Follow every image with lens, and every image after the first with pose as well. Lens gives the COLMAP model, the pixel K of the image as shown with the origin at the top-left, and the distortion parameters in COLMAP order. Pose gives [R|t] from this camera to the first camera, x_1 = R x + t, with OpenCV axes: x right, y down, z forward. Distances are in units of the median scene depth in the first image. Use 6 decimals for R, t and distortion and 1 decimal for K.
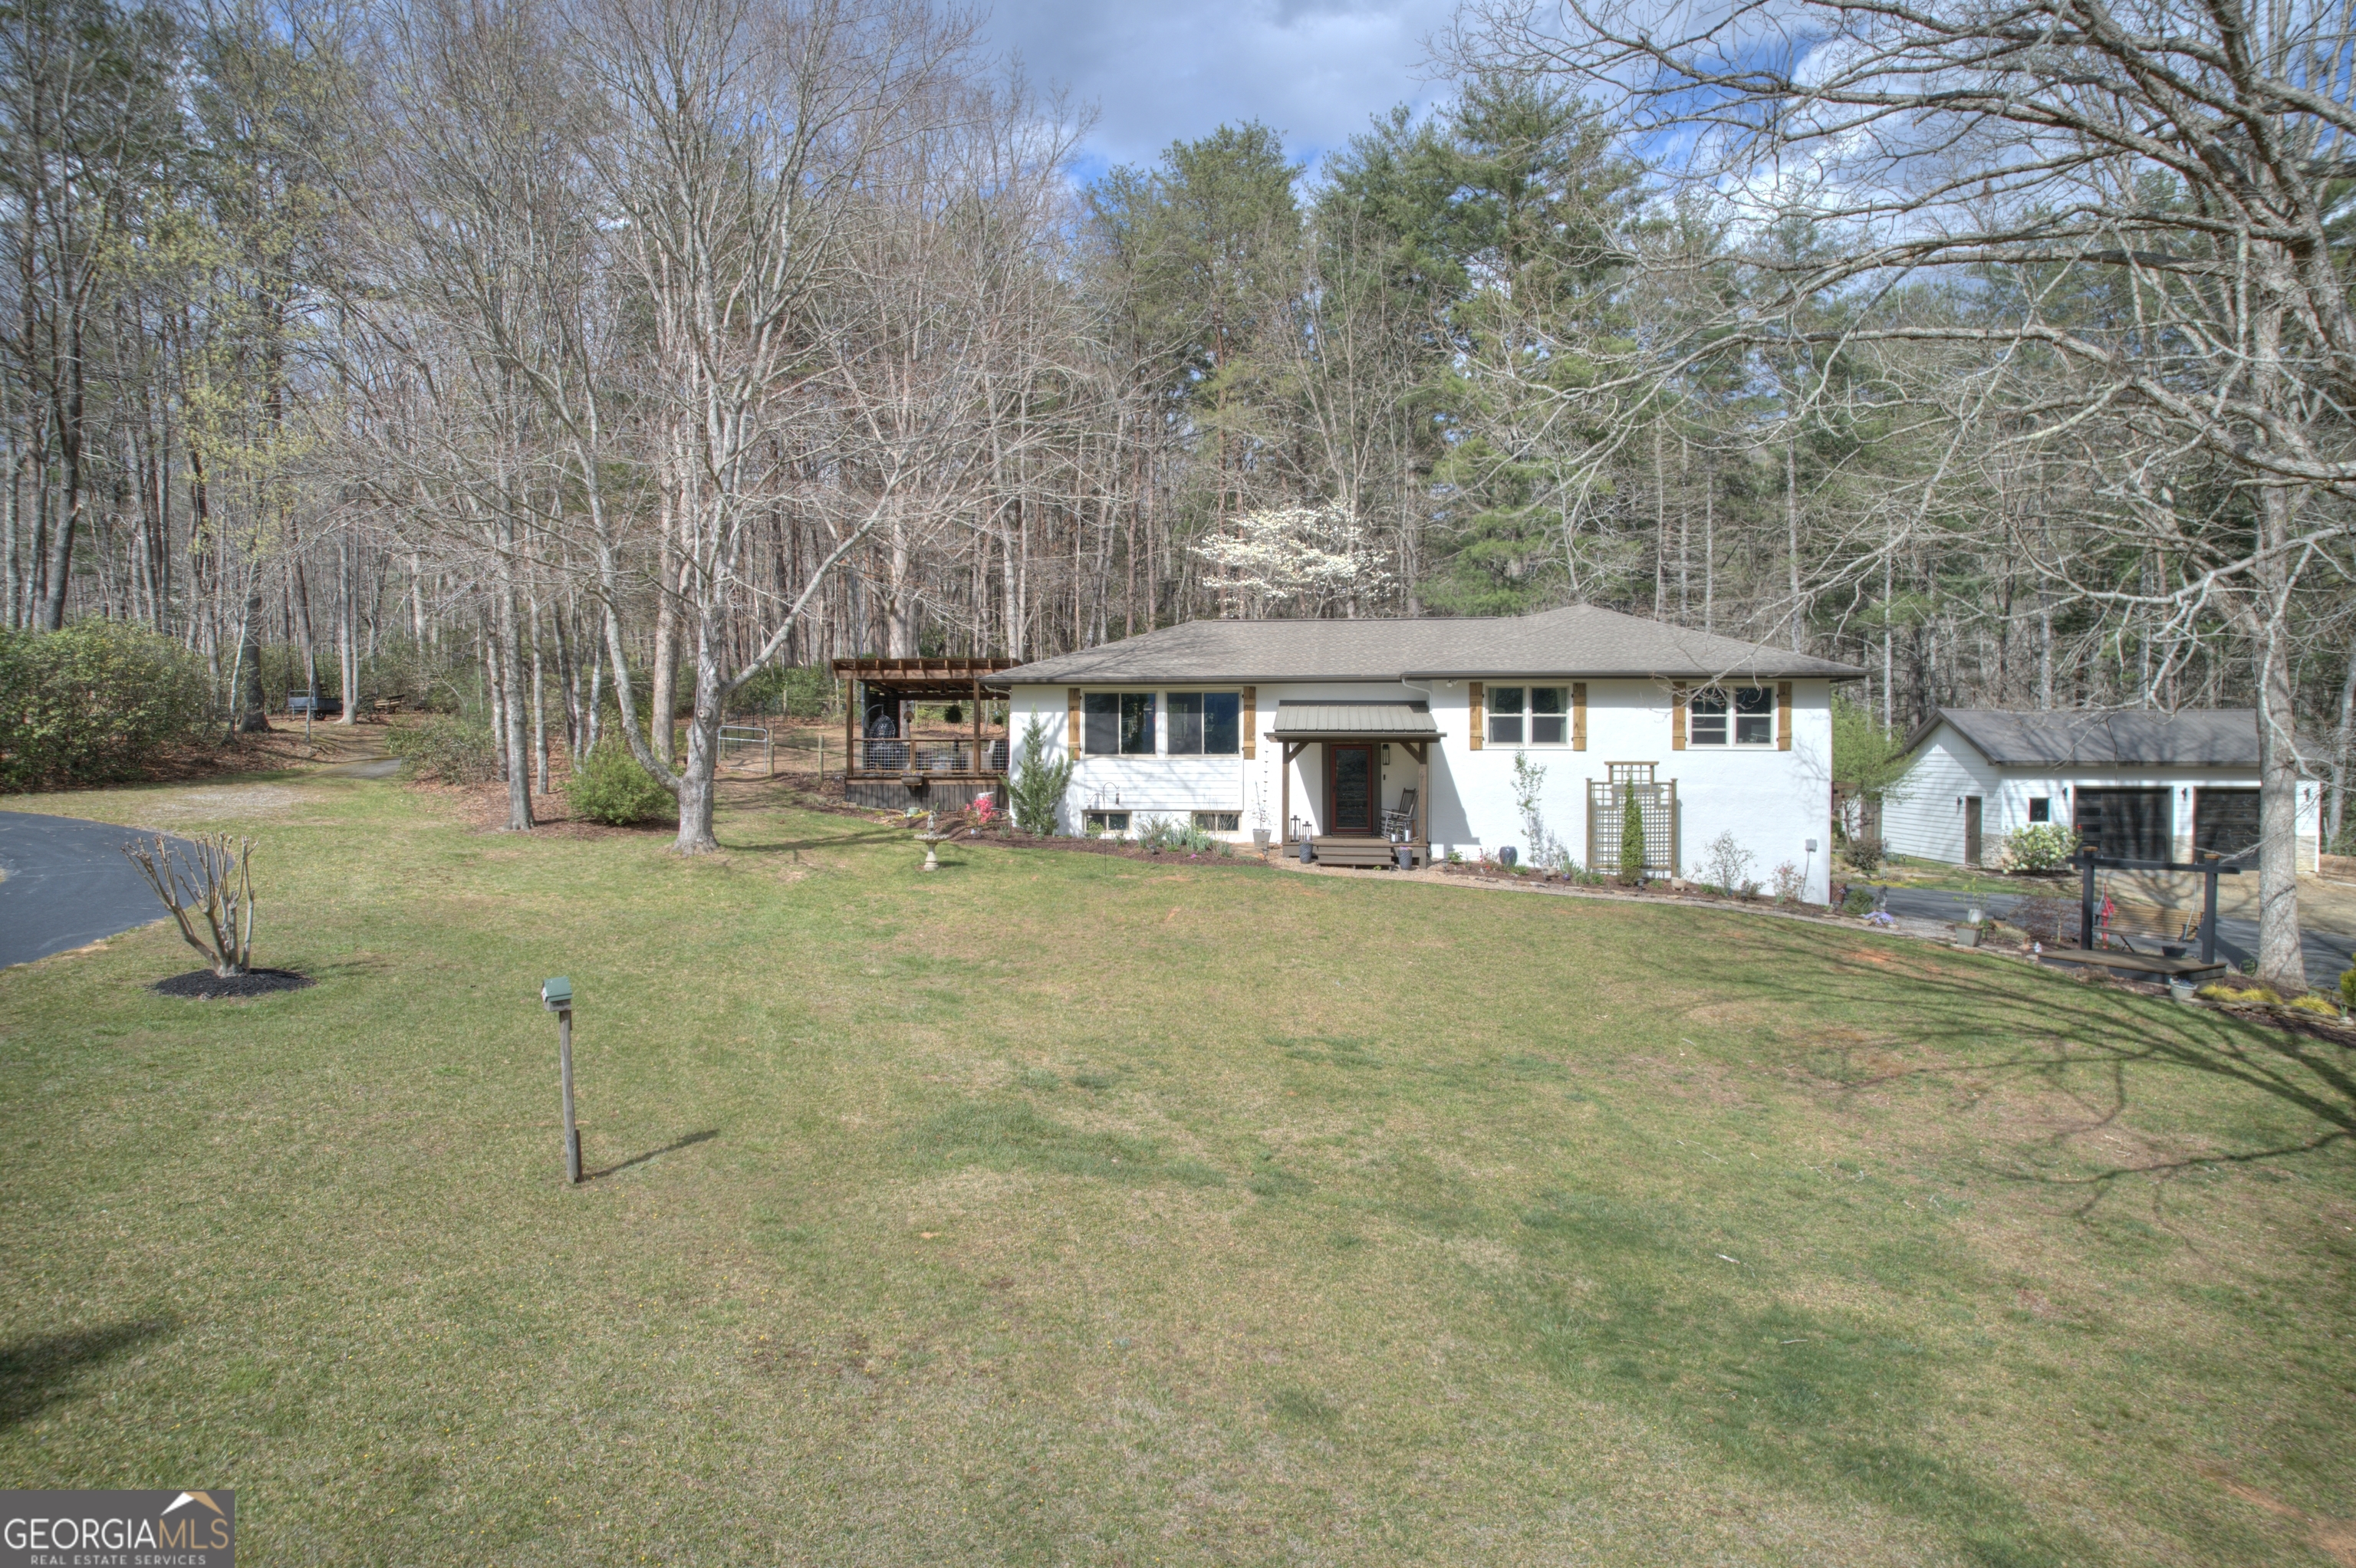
lens RADIAL K [[1497.8, 0, 1158.6], [0, 1497.8, 764.2], [0, 0, 1]] dist [-0.057845, 0.054103]
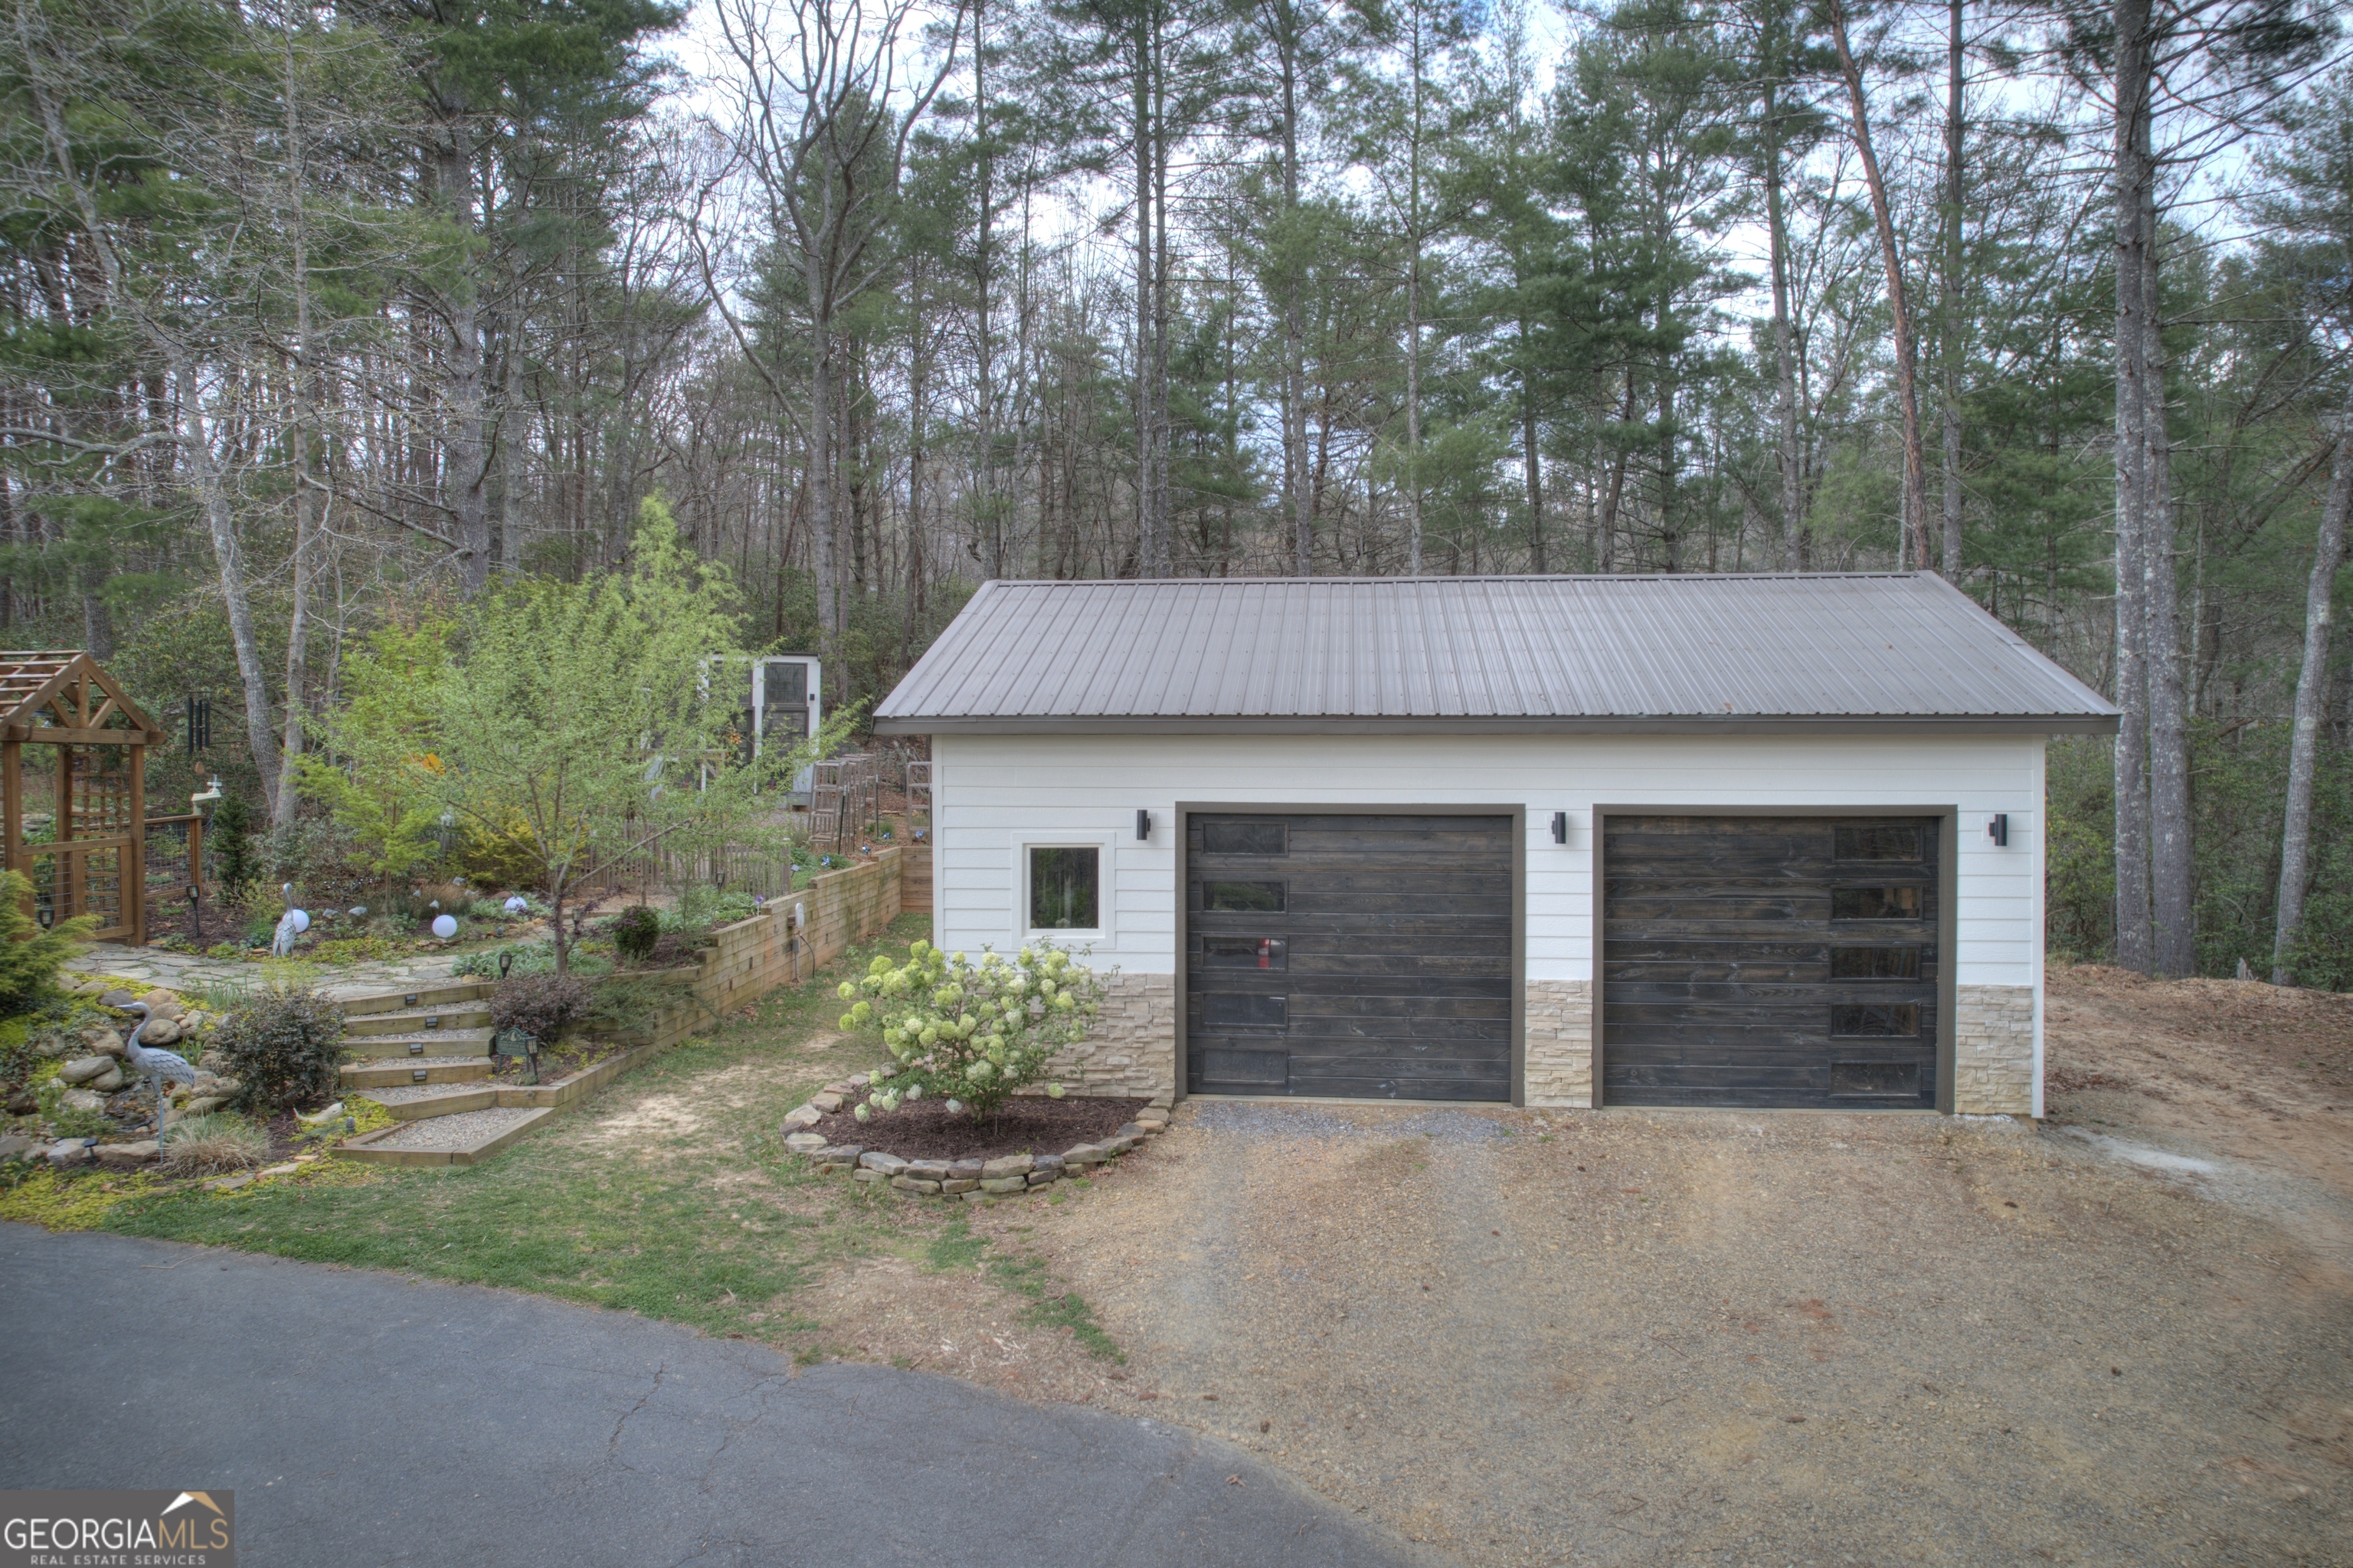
lens RADIAL K [[1496.1, 0, 1187.0], [0, 1496.1, 786.5], [0, 0, 1]] dist [-0.057845, 0.054103]
pose [[0.998799, -0.002116, -0.048951, 0.840070], [0.001826, 0.999980, -0.005982, 0.017504], [0.048963, 0.005886, 0.998783, 0.944690]]
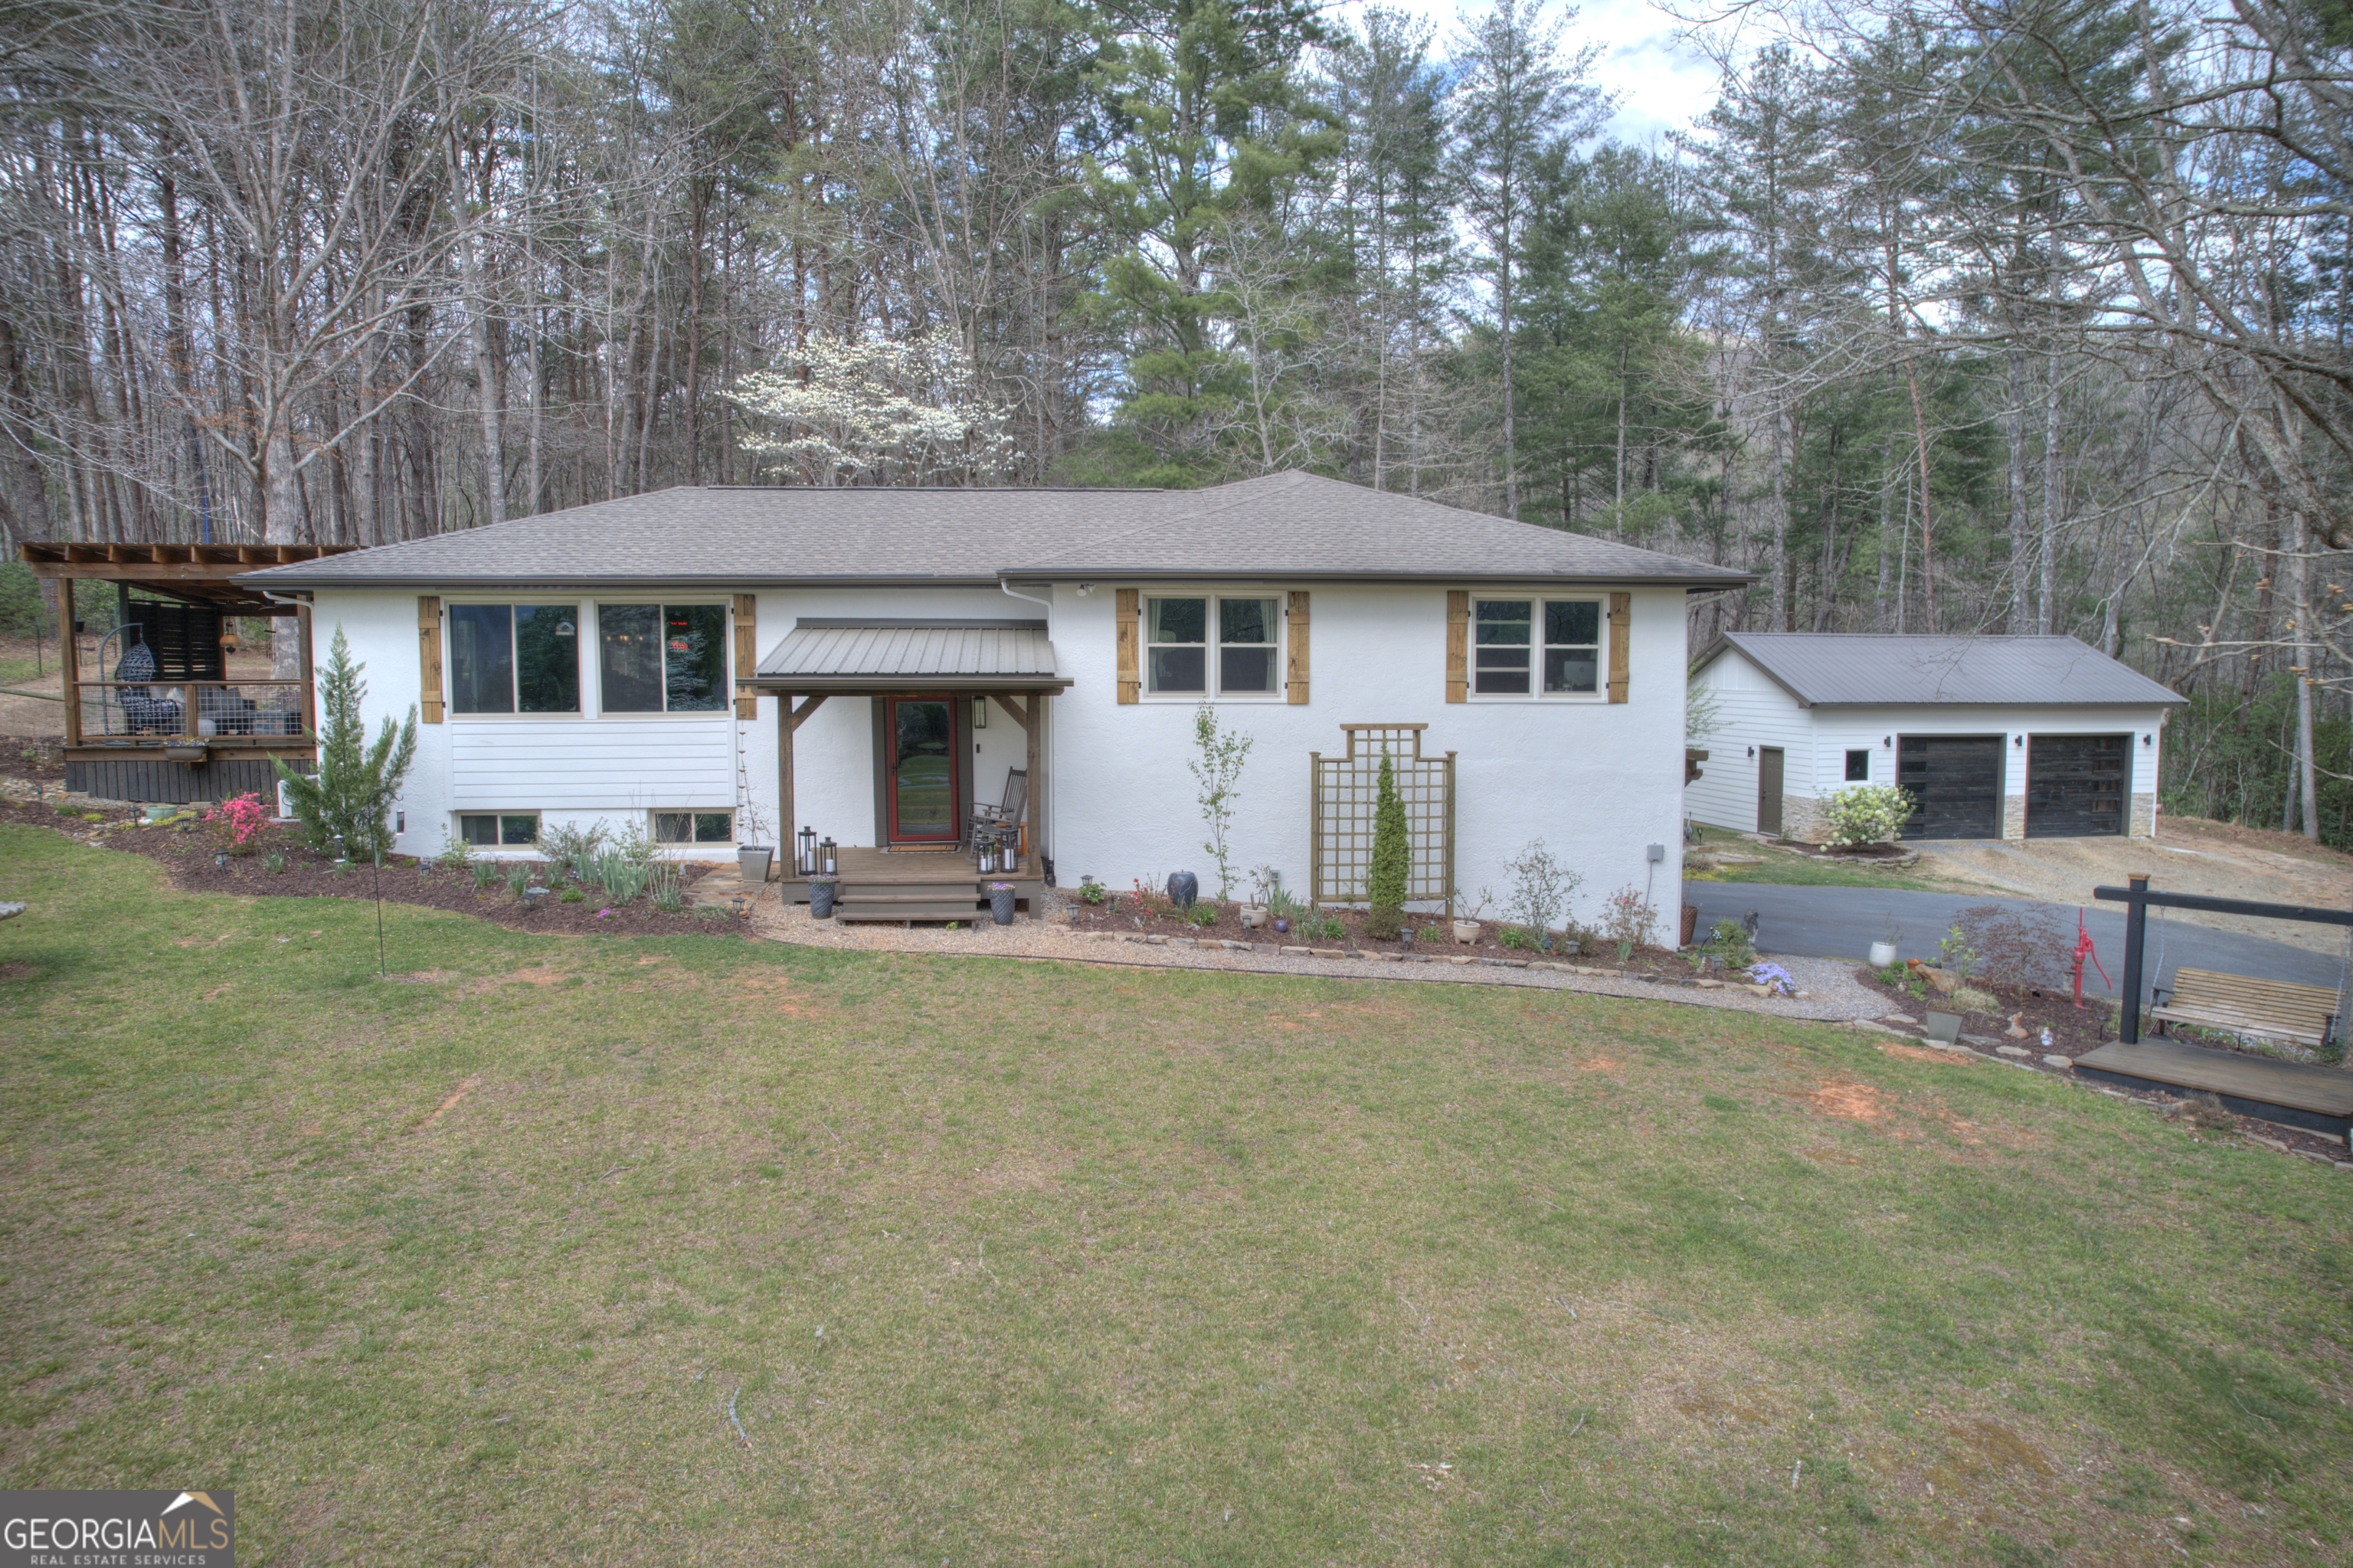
lens RADIAL K [[1538.5, 0, 1184.8], [0, 1538.5, 790.1], [0, 0, 1]] dist [-0.020042, 0.003522]
pose [[0.972348, -0.021080, 0.232585, 0.092647], [0.004885, 0.997536, 0.069988, -0.018130], [-0.233487, -0.066916, 0.970055, 0.405390]]
